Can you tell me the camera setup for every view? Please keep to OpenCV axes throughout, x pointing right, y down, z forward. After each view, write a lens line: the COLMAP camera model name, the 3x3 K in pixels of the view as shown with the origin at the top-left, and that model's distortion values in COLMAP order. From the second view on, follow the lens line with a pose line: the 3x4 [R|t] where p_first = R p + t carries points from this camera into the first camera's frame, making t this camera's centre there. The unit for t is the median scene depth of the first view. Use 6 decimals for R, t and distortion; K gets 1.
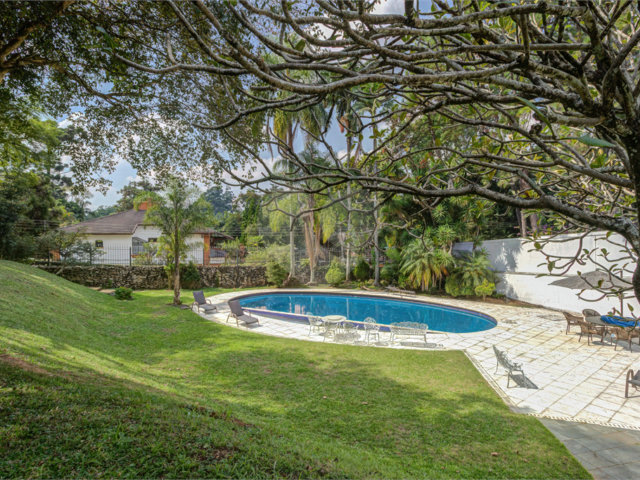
lens RADIAL K [[347.3, 0, 320.0], [0, 347.3, 240.0], [0, 0, 1]] dist [-0.002267, -0.000650]
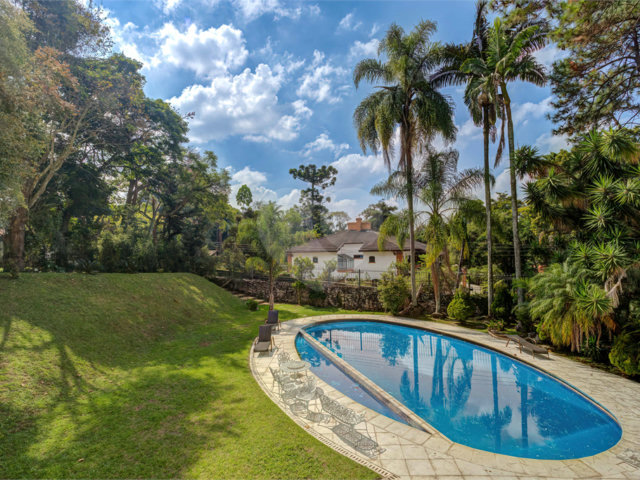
lens RADIAL K [[347.3, 0, 320.0], [0, 347.3, 240.0], [0, 0, 1]] dist [-0.002267, -0.000650]
pose [[0.724507, -0.020777, -0.688954, 0.350271], [-0.009143, 0.999168, -0.039747, -0.016896], [0.689207, 0.035096, 0.723714, 0.219930]]
